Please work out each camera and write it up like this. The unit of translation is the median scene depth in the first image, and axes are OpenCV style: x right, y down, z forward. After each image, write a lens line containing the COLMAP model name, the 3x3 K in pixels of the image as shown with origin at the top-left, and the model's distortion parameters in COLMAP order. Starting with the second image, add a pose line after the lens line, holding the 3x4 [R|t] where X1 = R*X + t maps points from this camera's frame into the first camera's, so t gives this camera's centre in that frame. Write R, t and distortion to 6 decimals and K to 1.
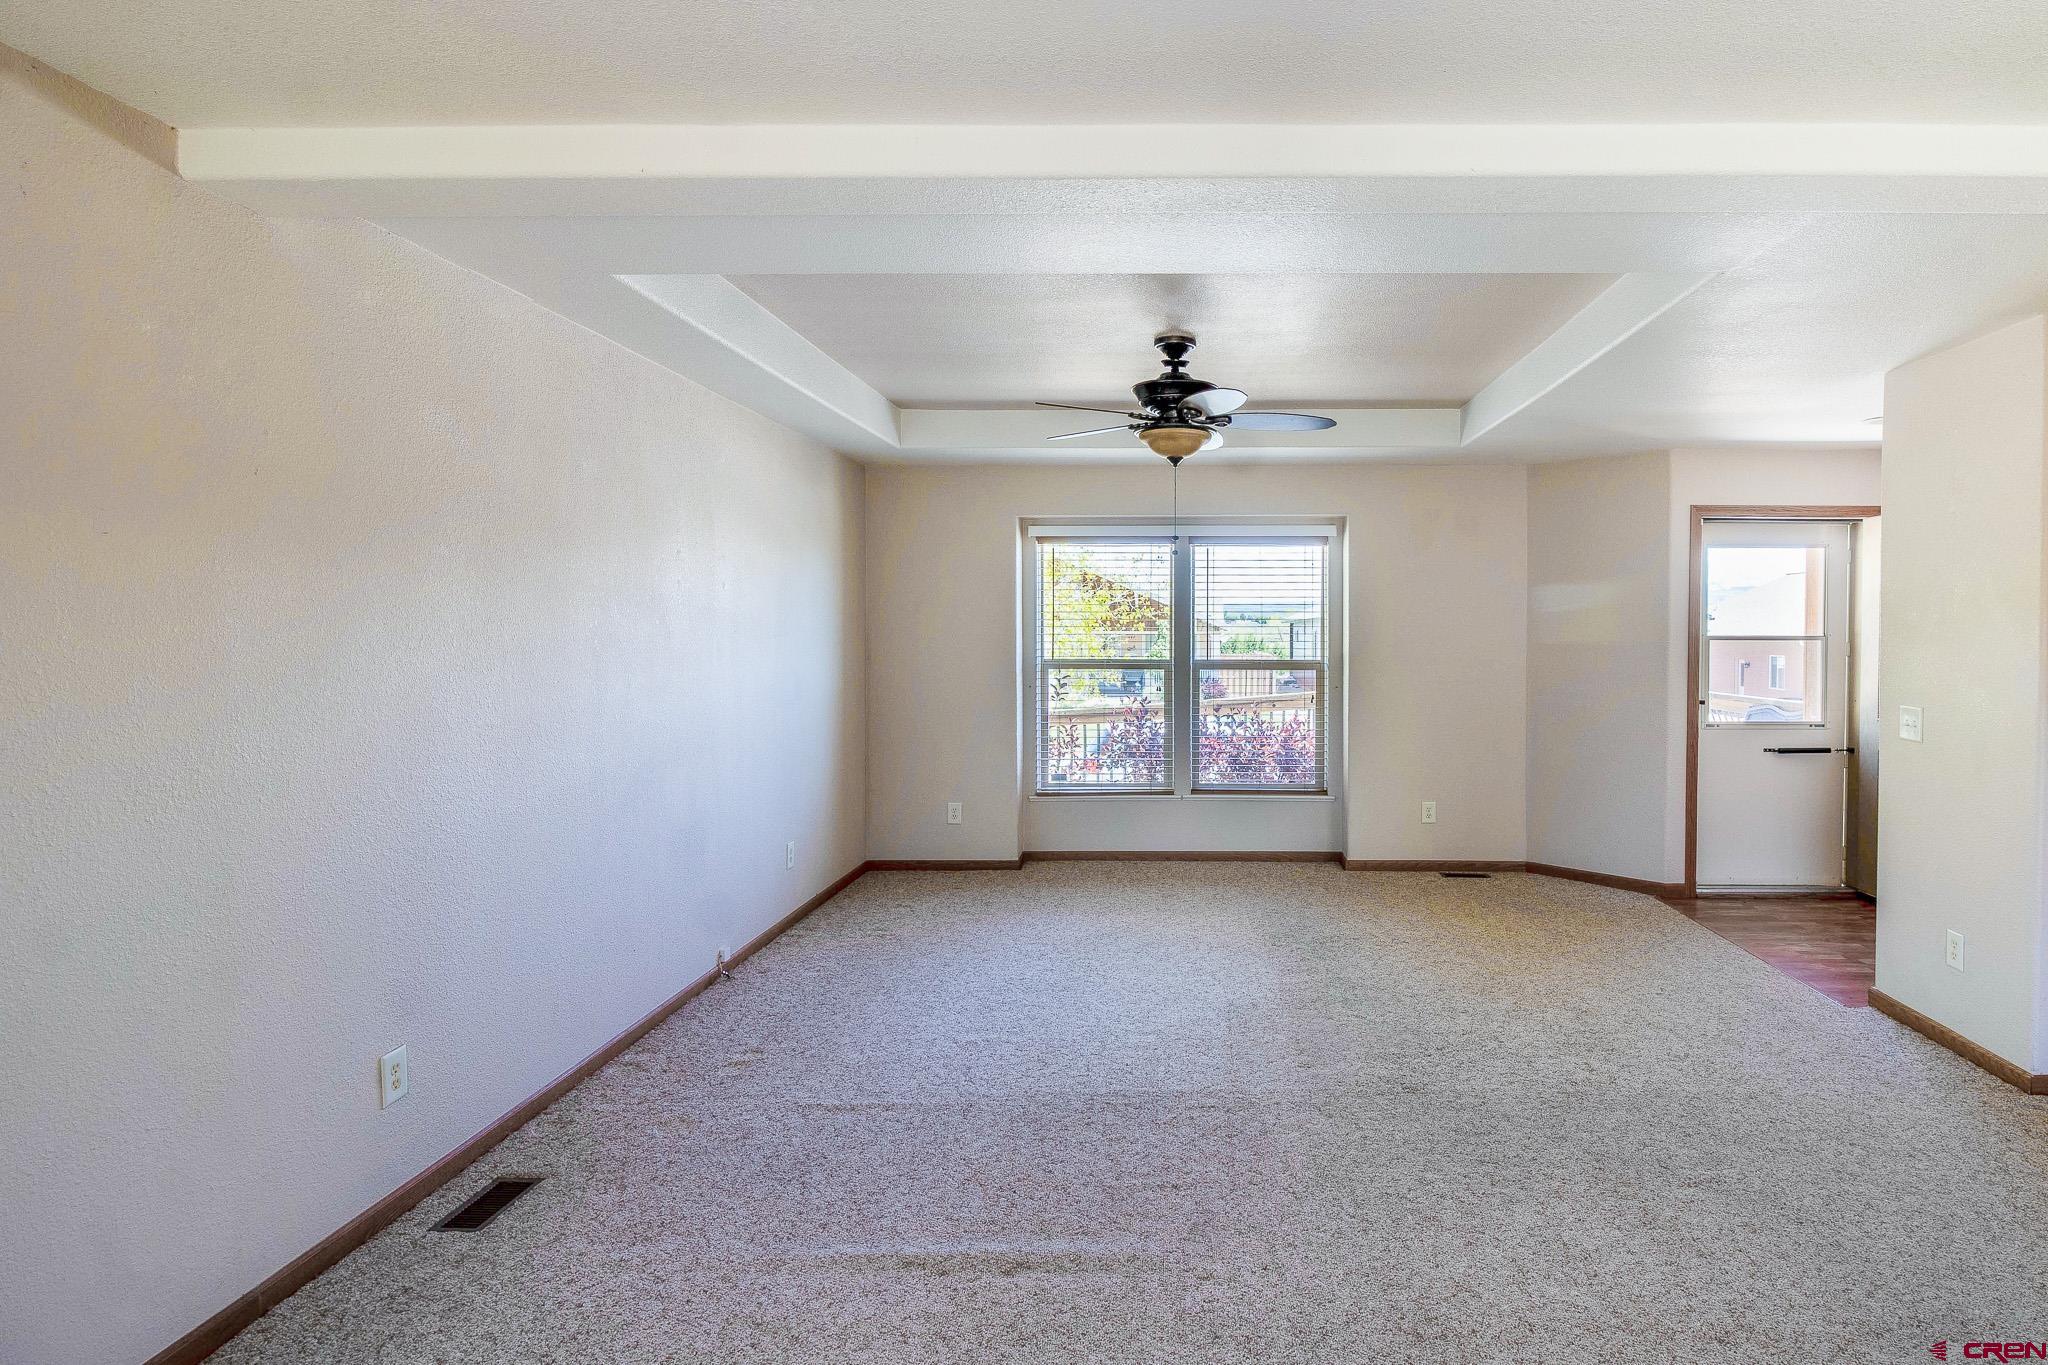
lens RADIAL K [[1139.6, 0, 1047.7], [0, 1139.6, 636.8], [0, 0, 1]] dist [-0.006522, -0.002794]
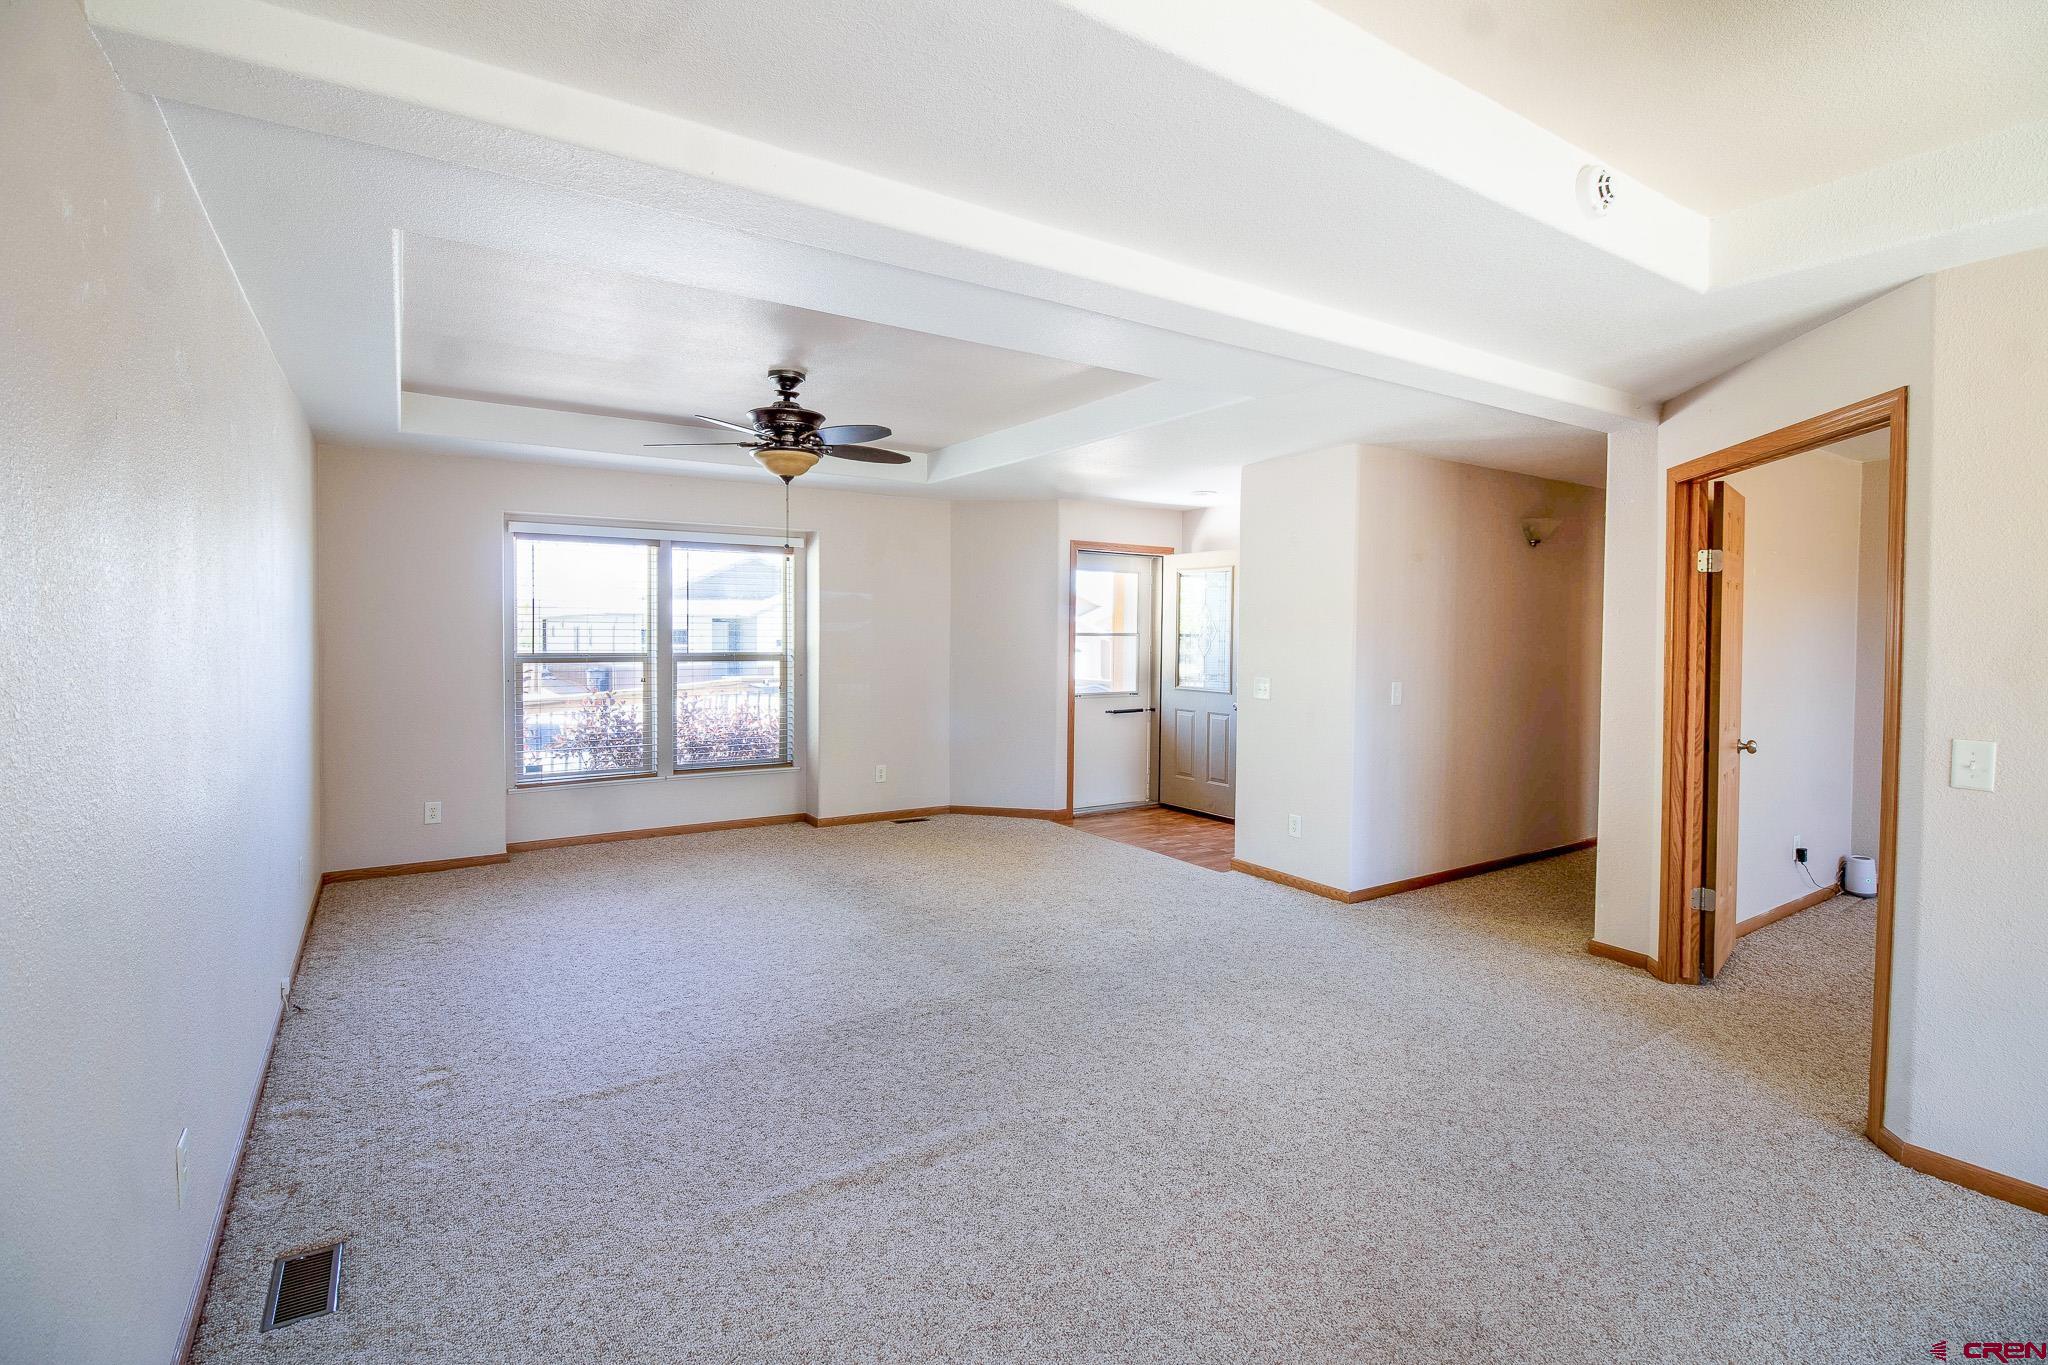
lens RADIAL K [[976.5, 0, 1039.3], [0, 976.5, 653.5], [0, 0, 1]] dist [-0.002190, -0.012136]
pose [[0.821971, -0.008715, 0.569463, -0.206671], [-0.003953, 0.999772, 0.021006, -0.000917], [-0.569515, -0.019517, 0.821749, 0.038253]]
